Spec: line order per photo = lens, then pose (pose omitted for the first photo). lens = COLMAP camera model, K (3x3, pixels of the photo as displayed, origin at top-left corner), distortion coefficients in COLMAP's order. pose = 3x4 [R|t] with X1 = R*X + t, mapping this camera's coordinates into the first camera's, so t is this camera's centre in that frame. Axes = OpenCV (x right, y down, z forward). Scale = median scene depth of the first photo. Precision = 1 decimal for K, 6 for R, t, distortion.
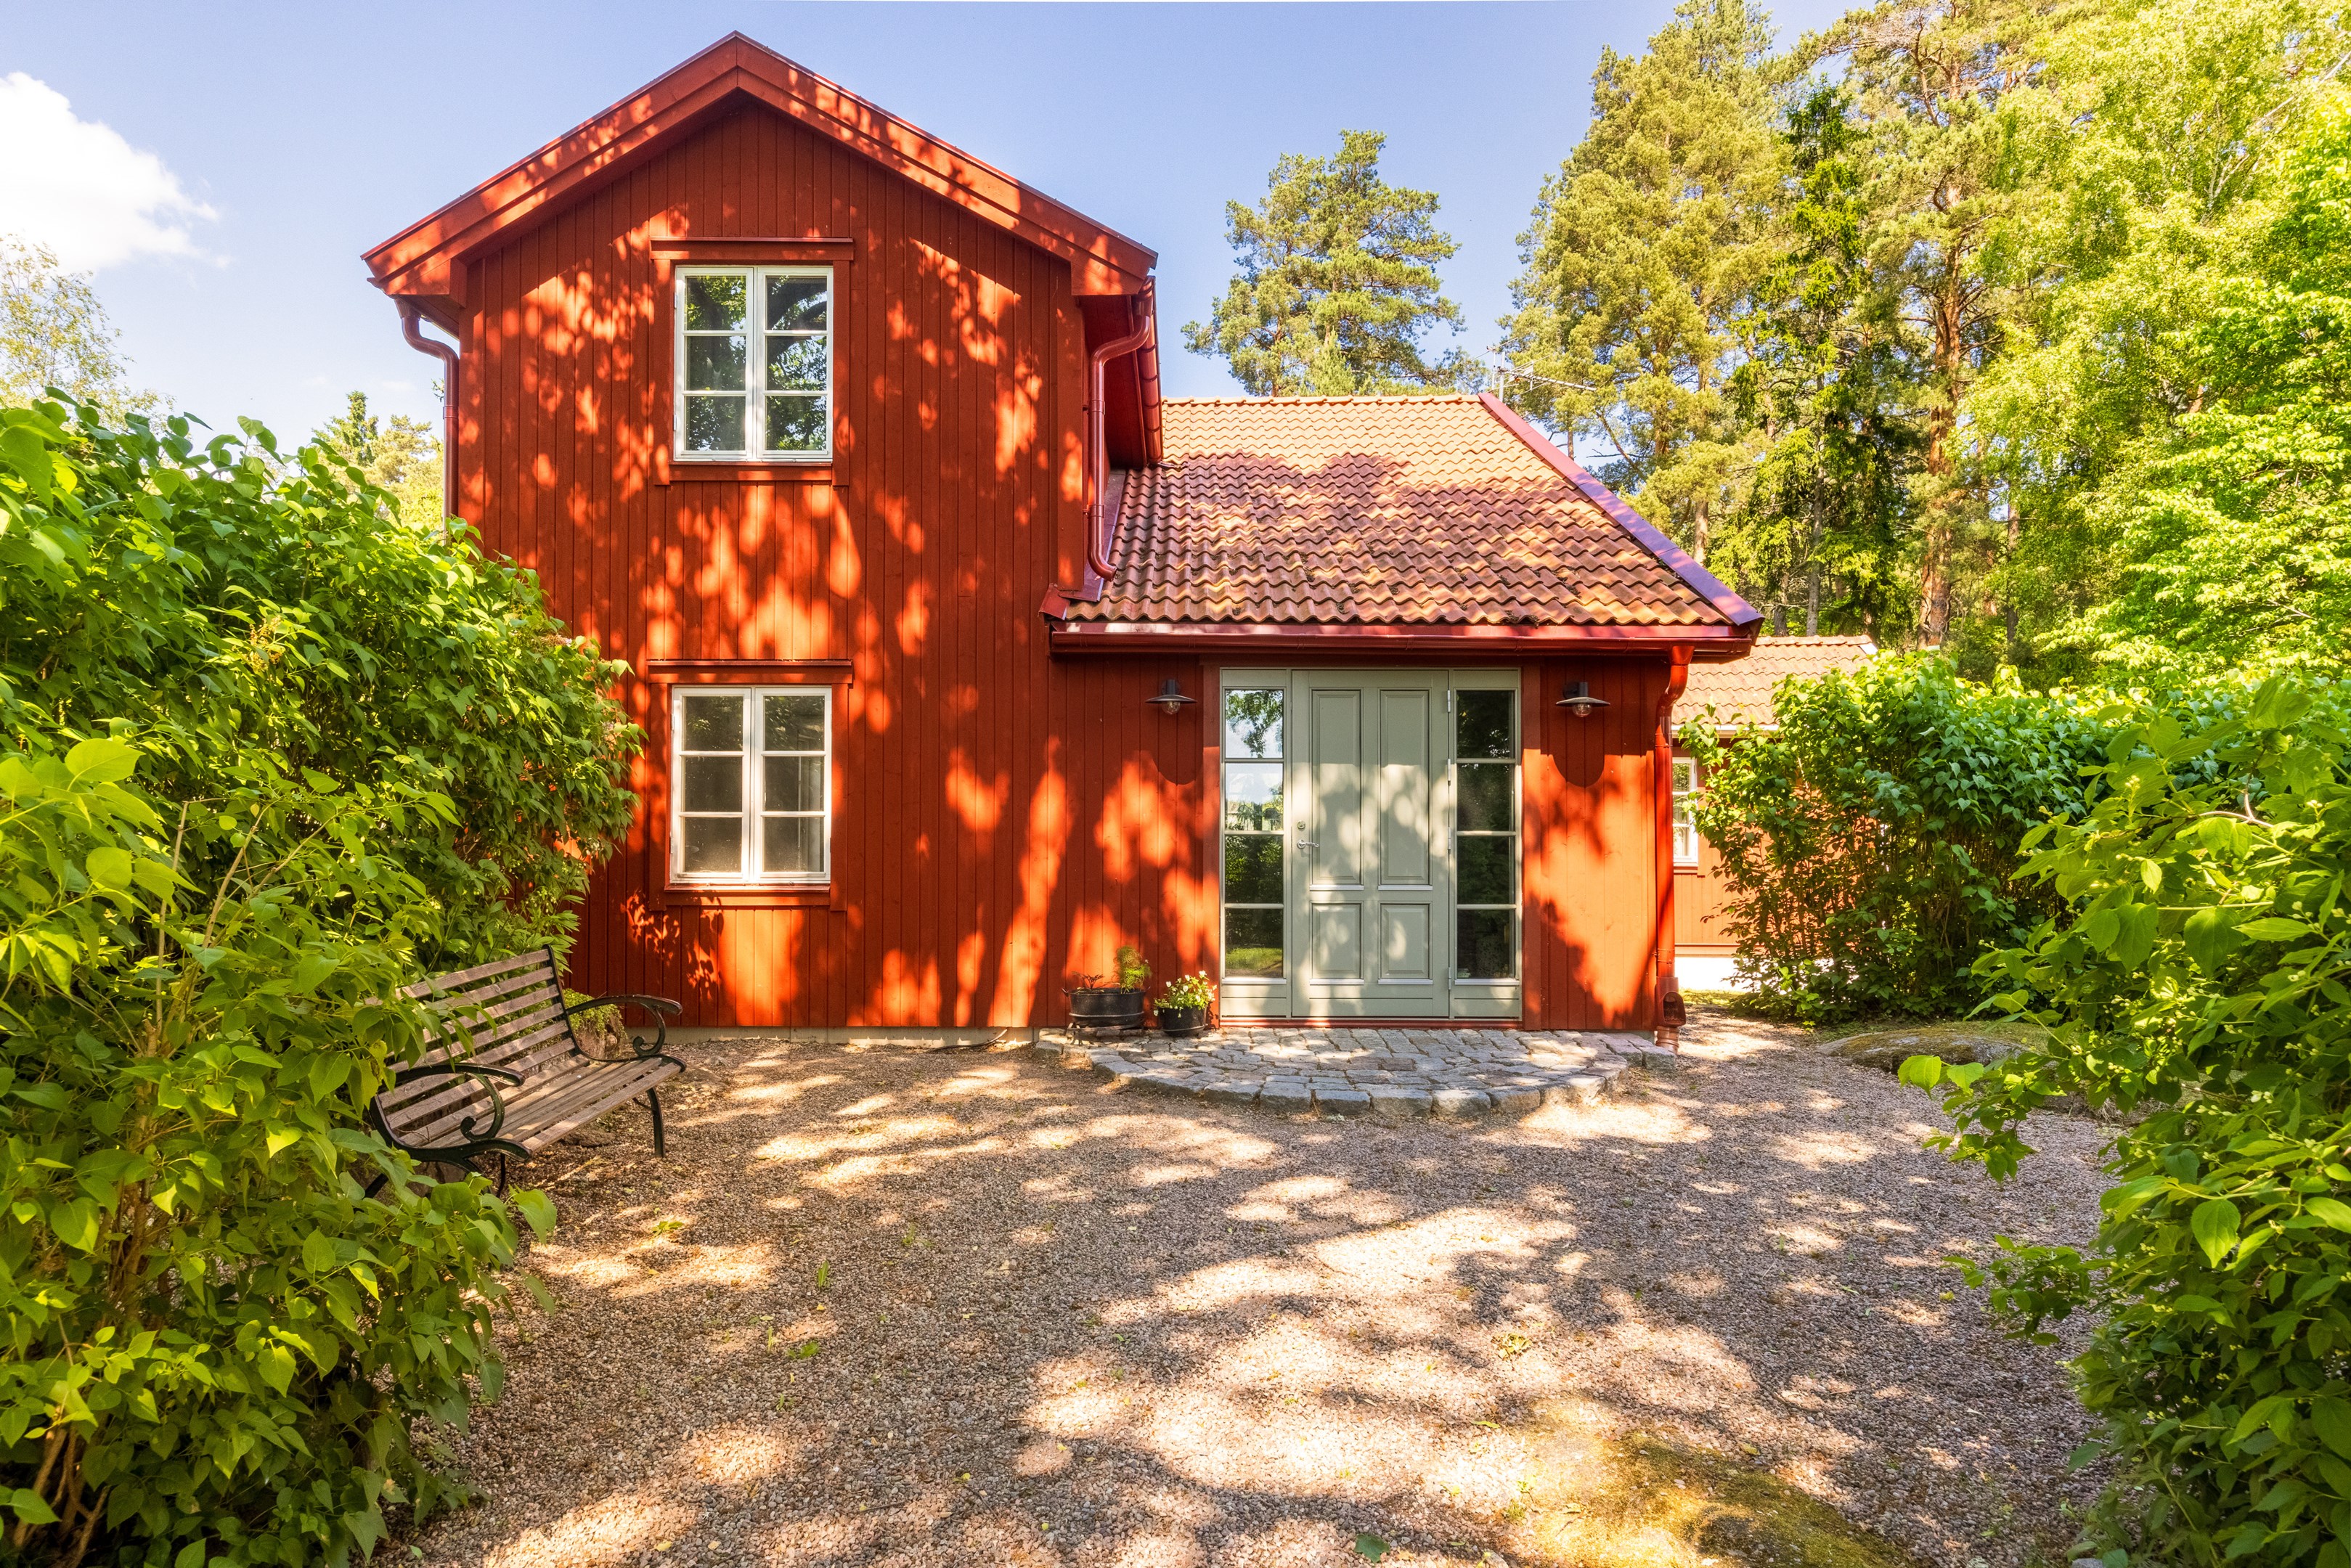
lens RADIAL K [[1482.0, 0, 1175.5], [0, 1482.0, 784.0], [0, 0, 1]] dist [0.003456, -0.002403]
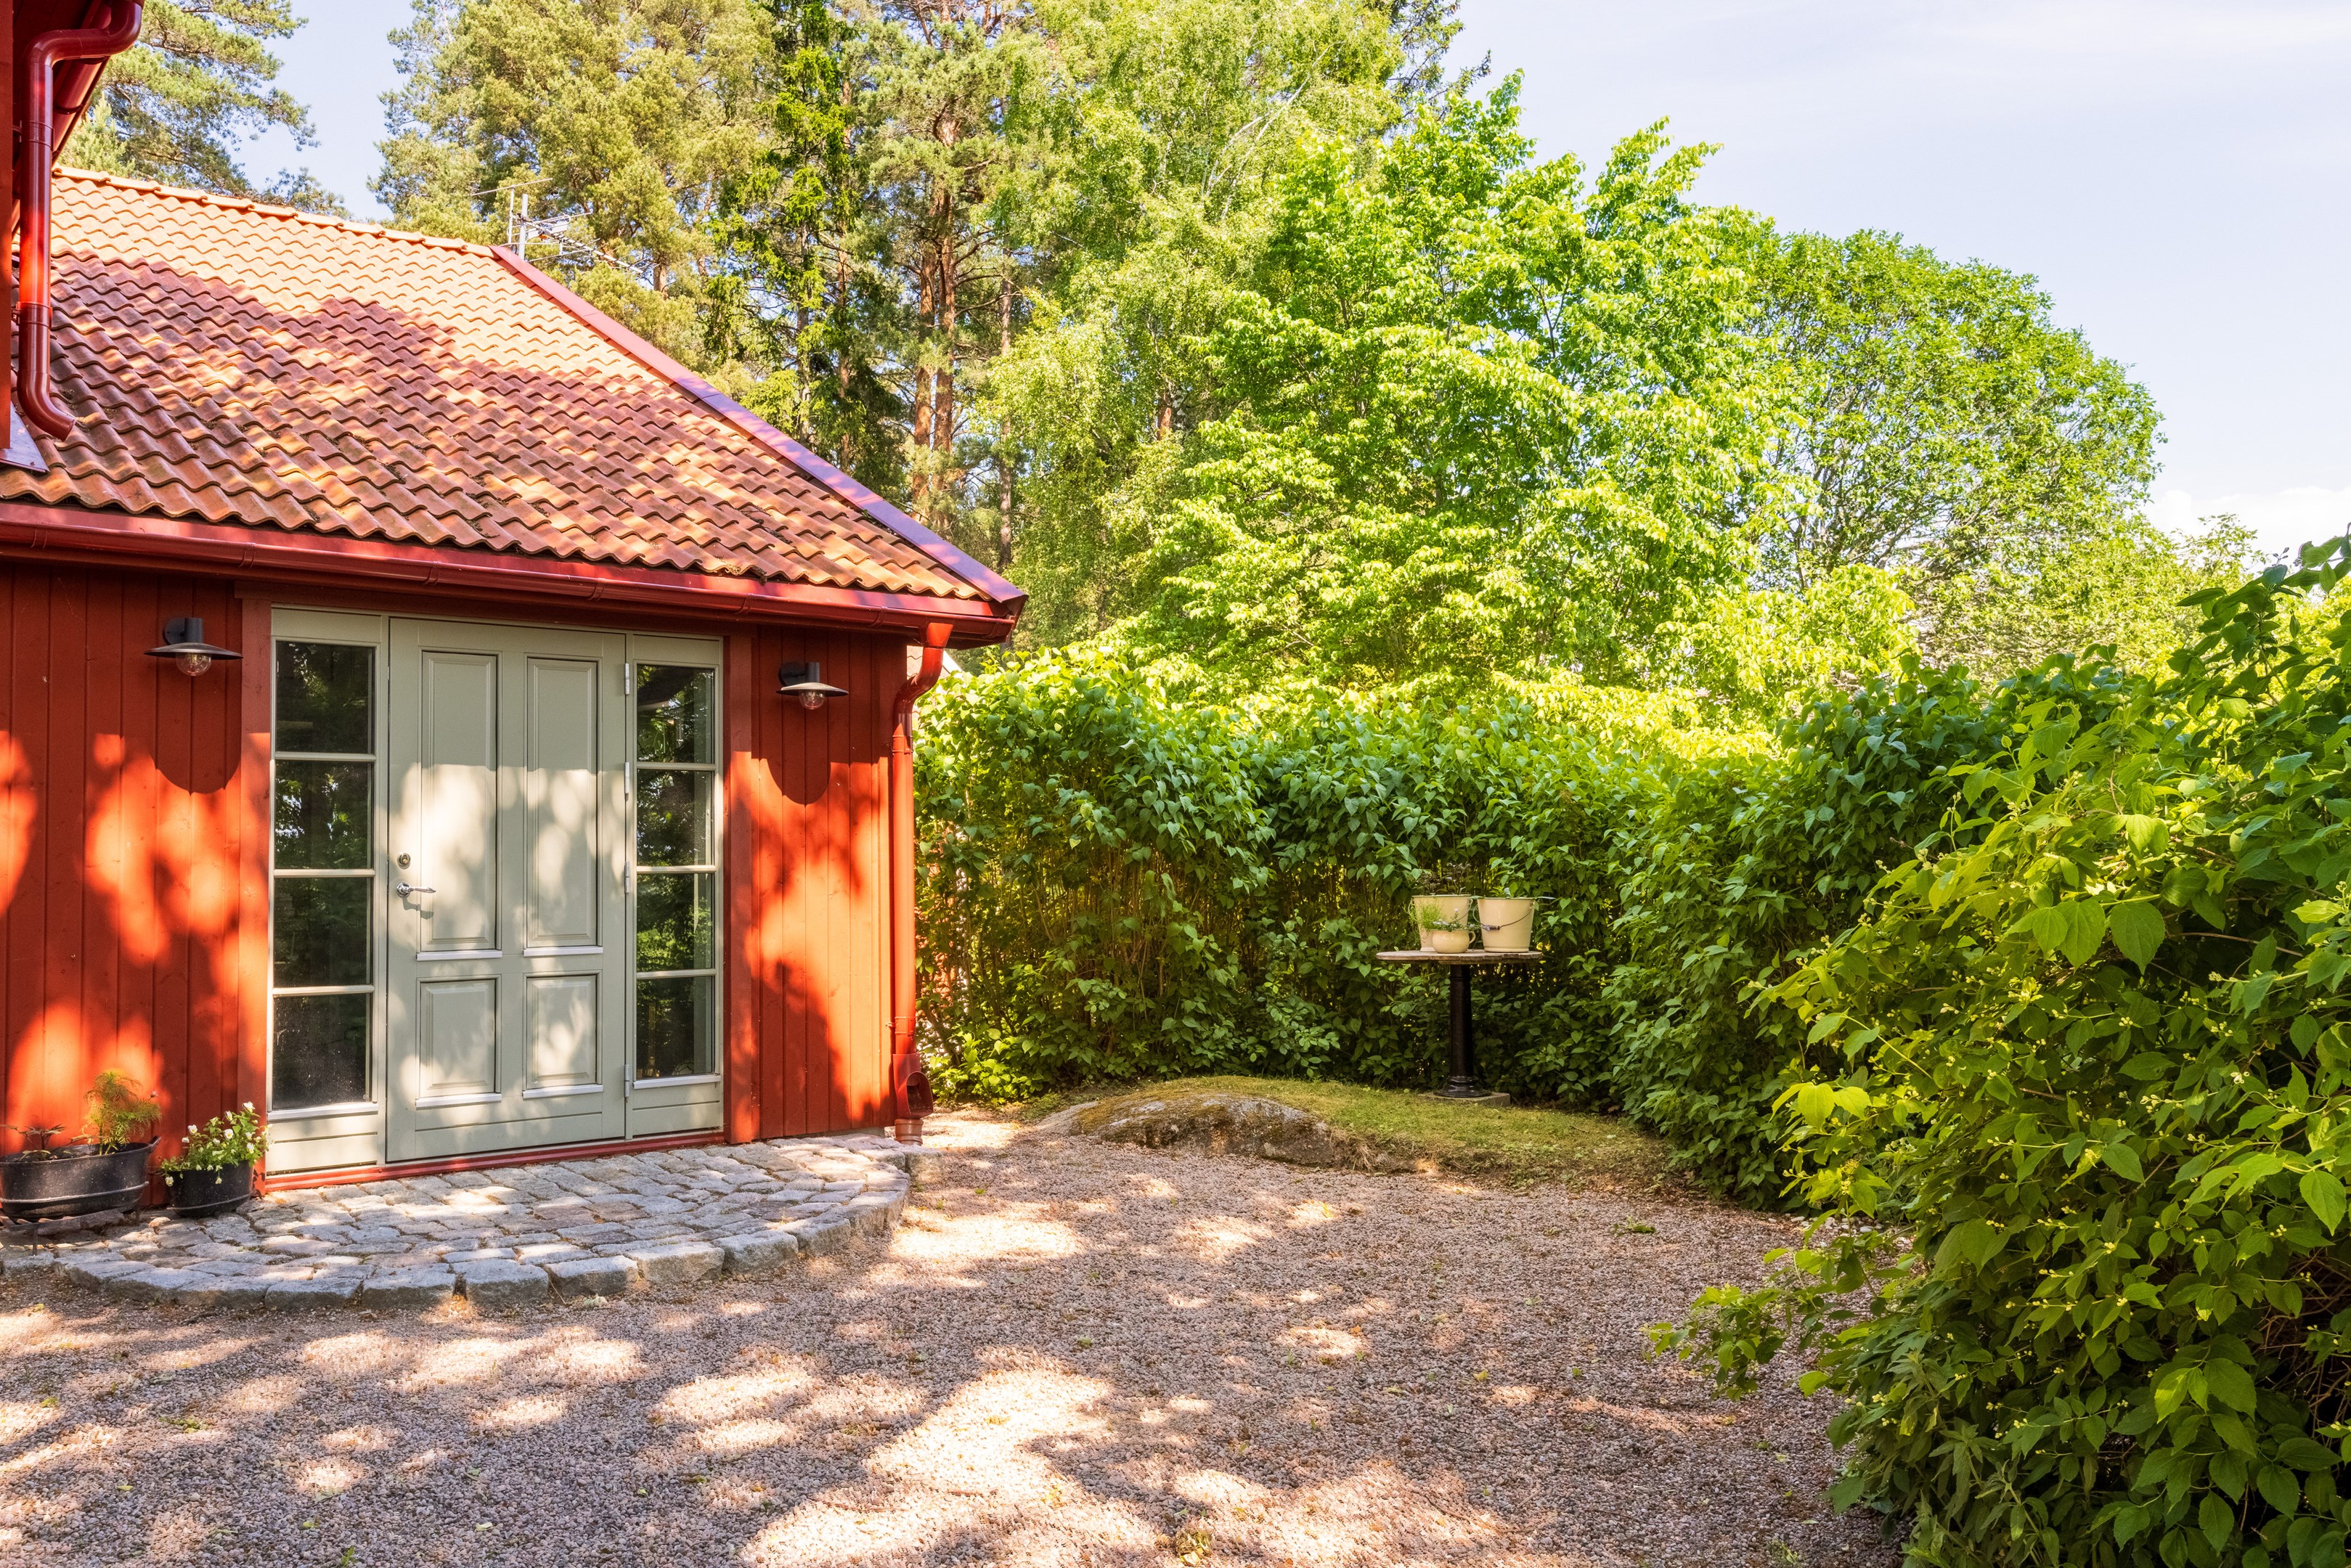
lens RADIAL K [[1943.6, 0, 1175.5], [0, 1943.6, 784.0], [0, 0, 1]] dist [-0.011175, -0.003739]
pose [[0.730450, 0.017900, 0.682732, -0.178952], [-0.003808, 0.999748, -0.022137, 0.008970], [-0.682956, 0.013570, 0.730334, 0.118248]]
